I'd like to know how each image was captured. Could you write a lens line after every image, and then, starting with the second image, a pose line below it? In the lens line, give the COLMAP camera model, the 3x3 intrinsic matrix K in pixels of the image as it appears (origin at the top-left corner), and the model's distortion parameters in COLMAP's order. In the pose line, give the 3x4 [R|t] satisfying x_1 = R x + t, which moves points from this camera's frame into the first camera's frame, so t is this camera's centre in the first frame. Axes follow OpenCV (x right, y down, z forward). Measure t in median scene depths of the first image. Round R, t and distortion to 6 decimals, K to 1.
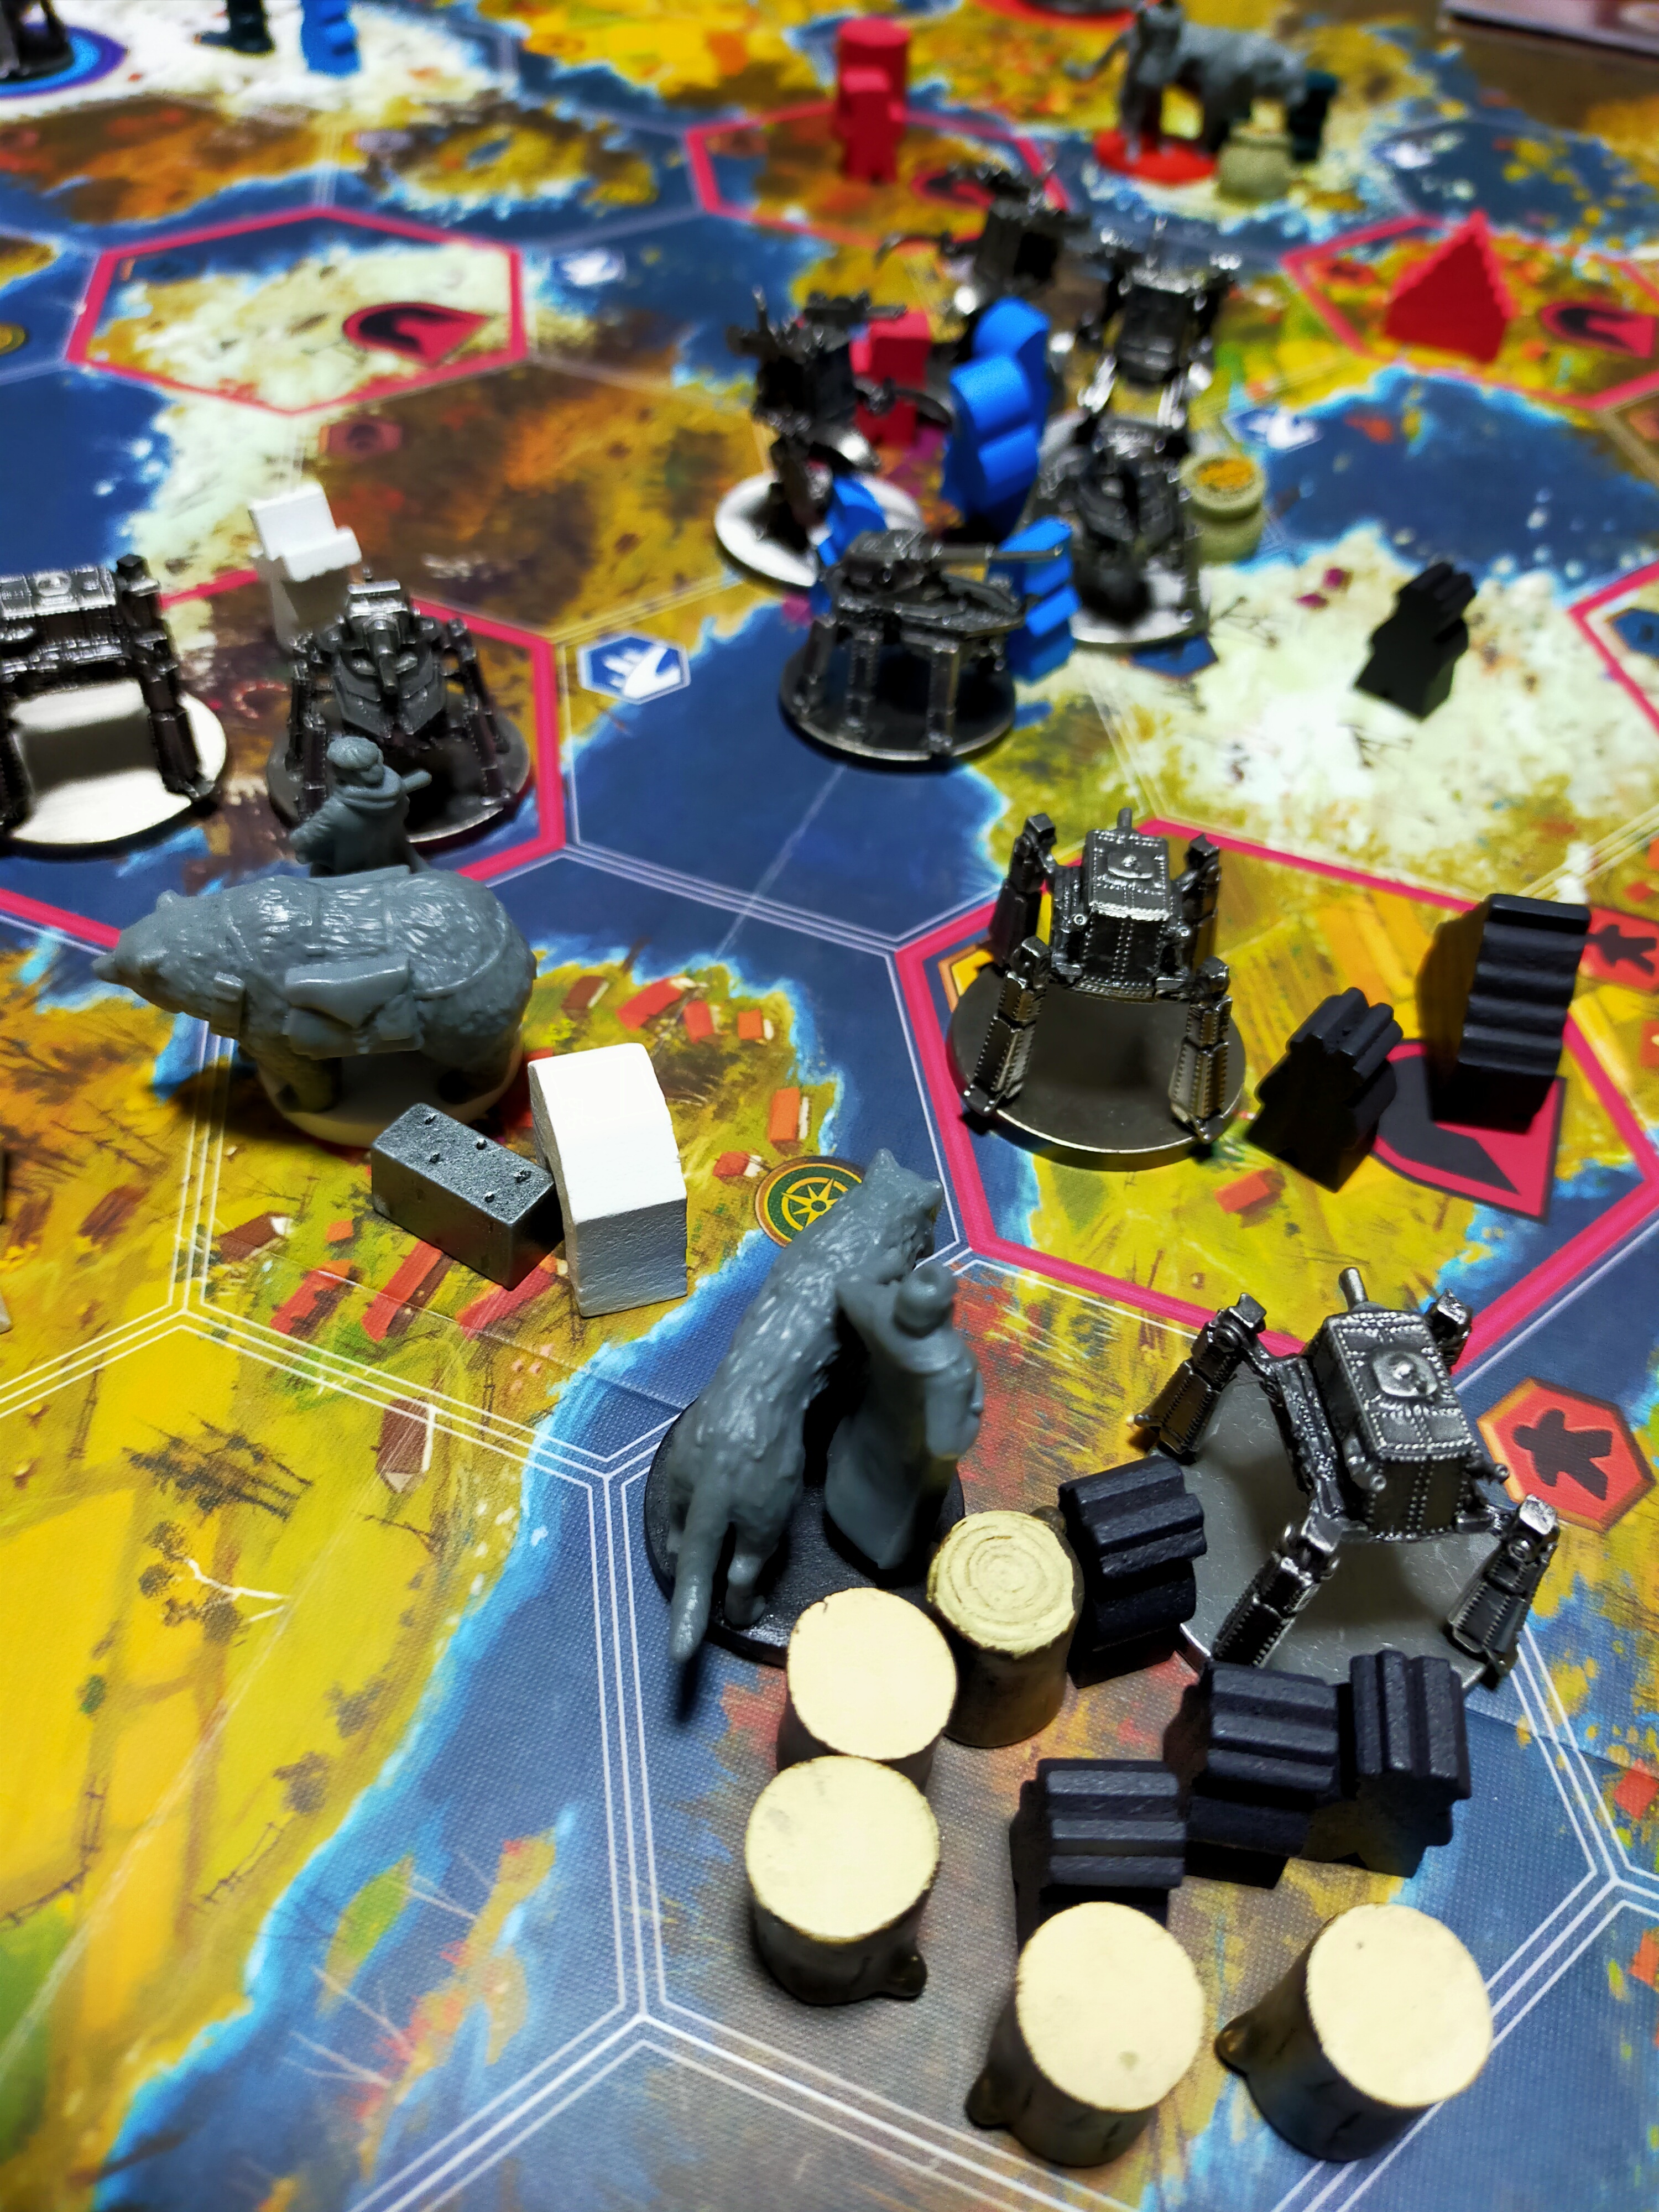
lens RADIAL K [[1677.5, 0, 829.5], [0, 1677.5, 1106.0], [0, 0, 1]] dist [-0.051491, 0.007909]
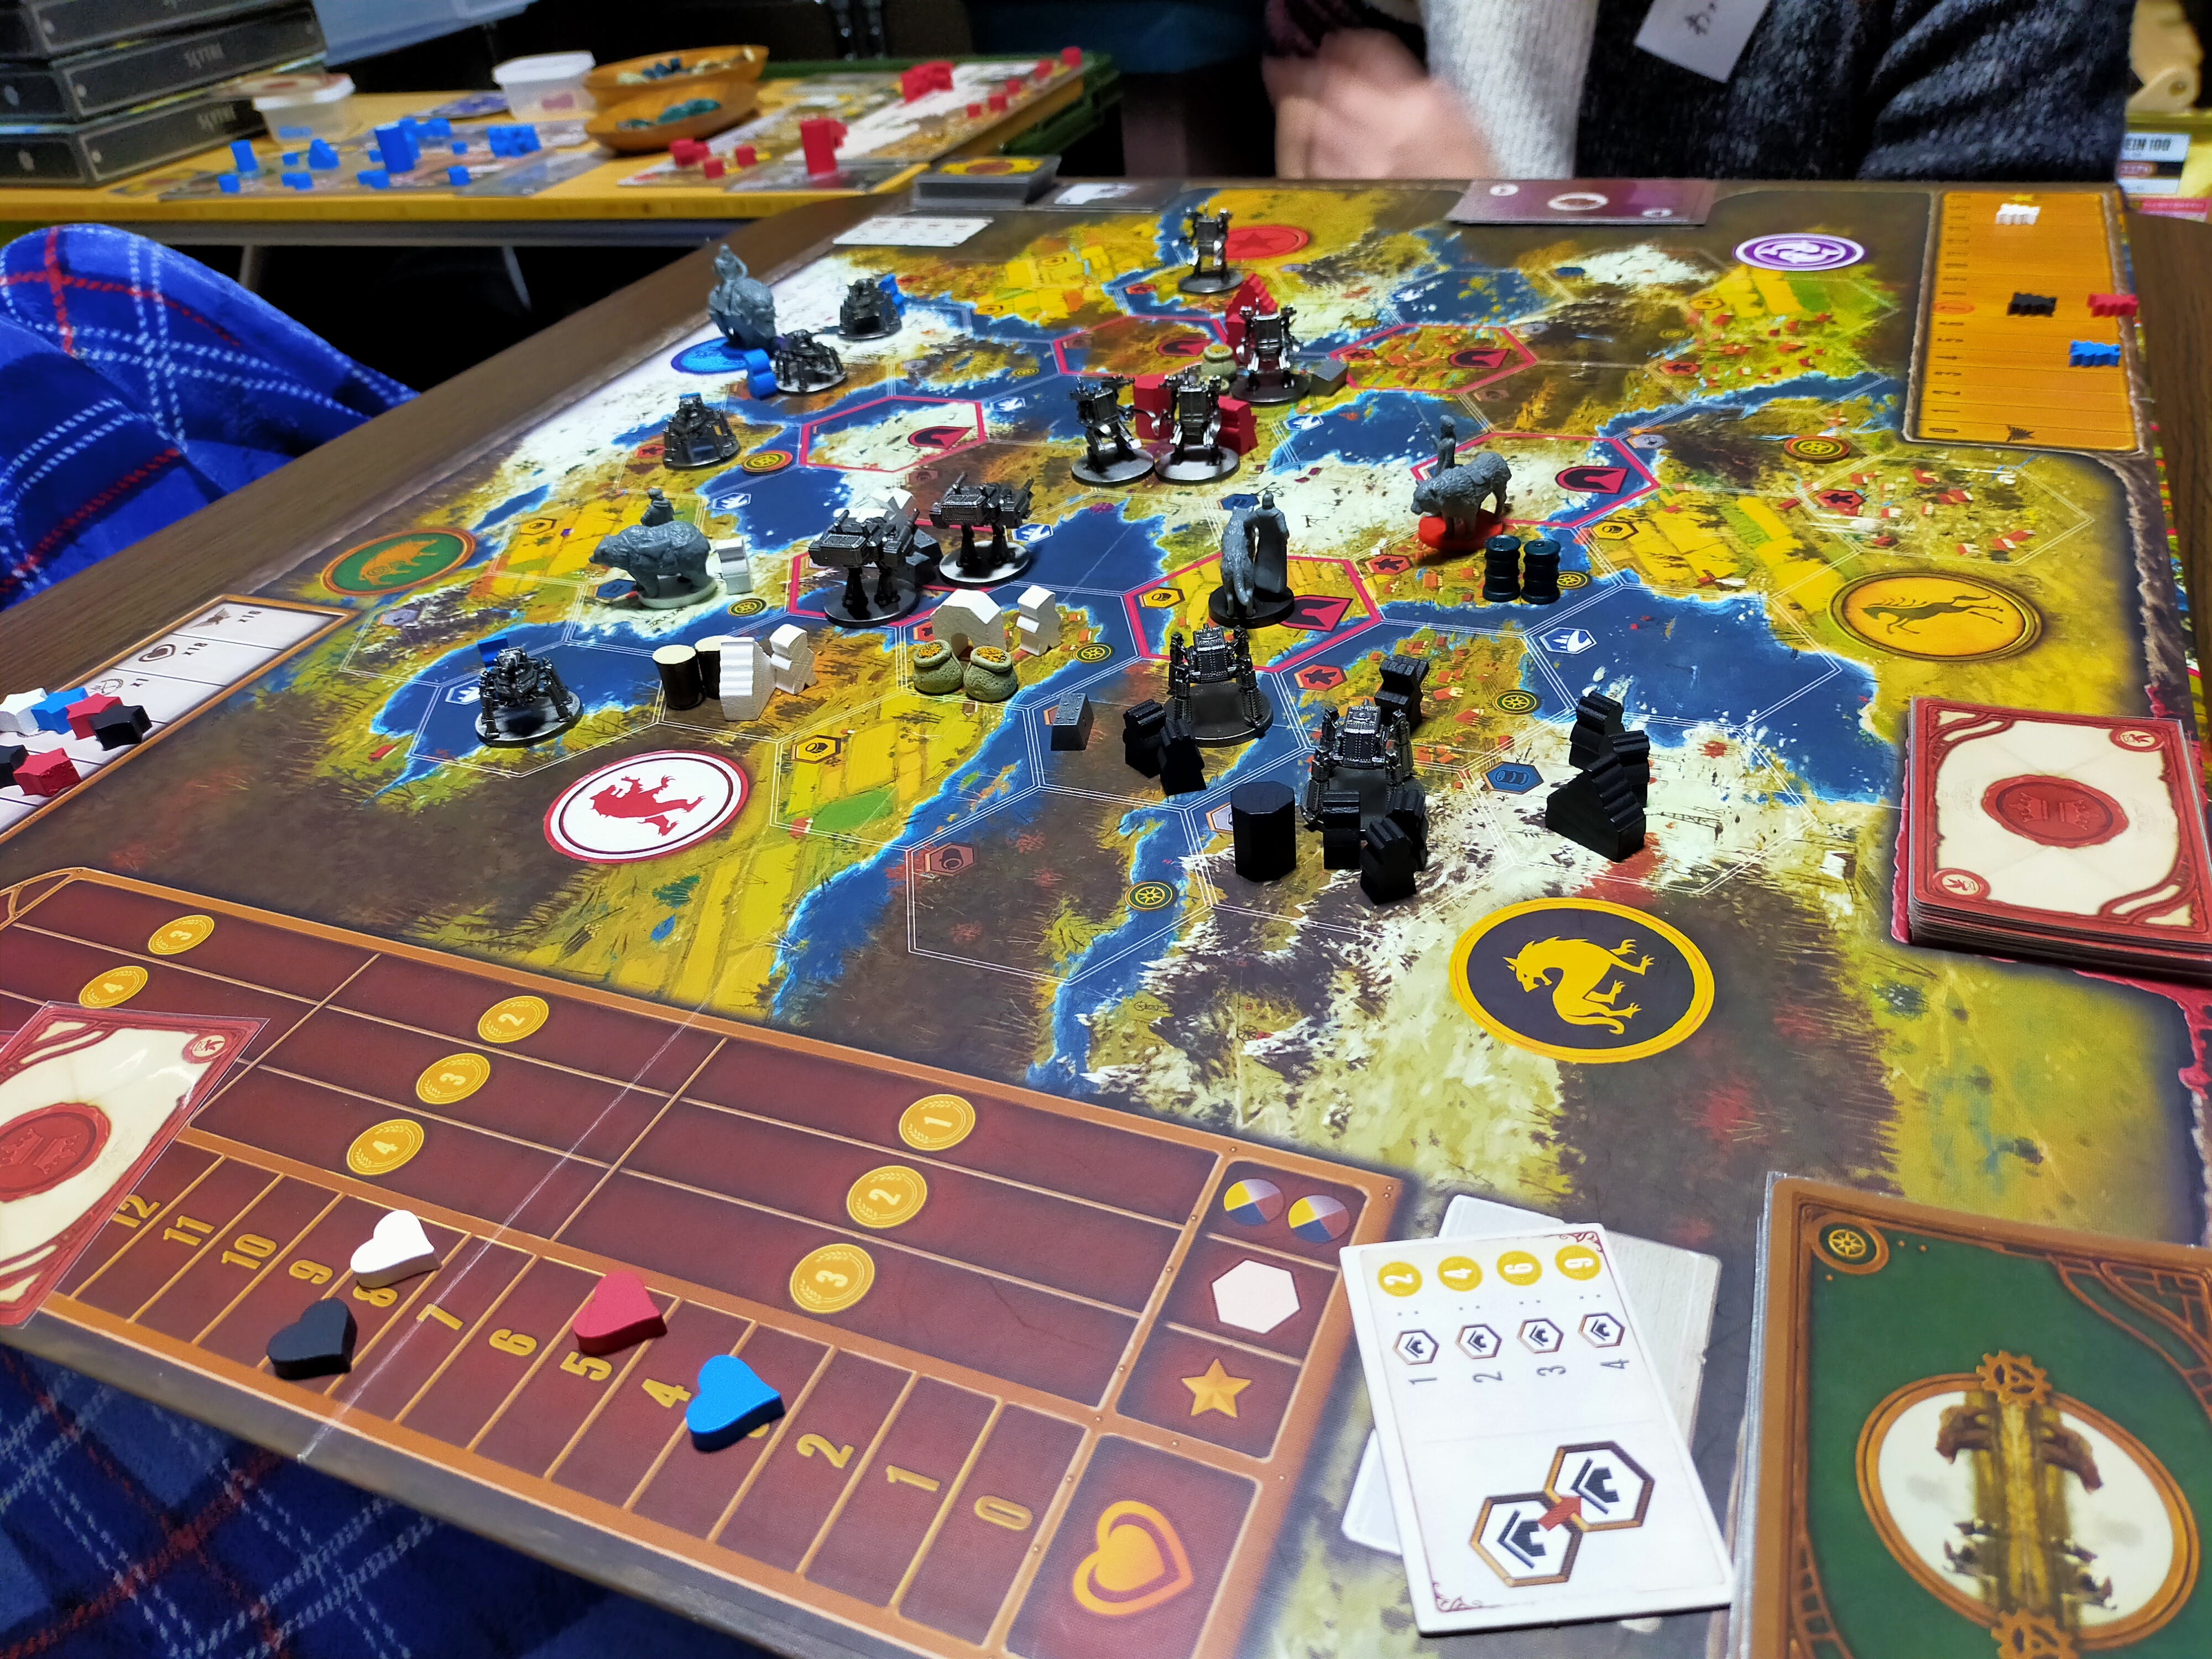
lens RADIAL K [[1650.1, 0, 1106.0], [0, 1650.1, 829.5], [0, 0, 1]] dist [0.007180, -0.001601]
pose [[0.986215, -0.113046, -0.120832, 0.198126], [0.082184, 0.968449, -0.235270, 0.622341], [0.143616, 0.222096, 0.964390, -1.070466]]
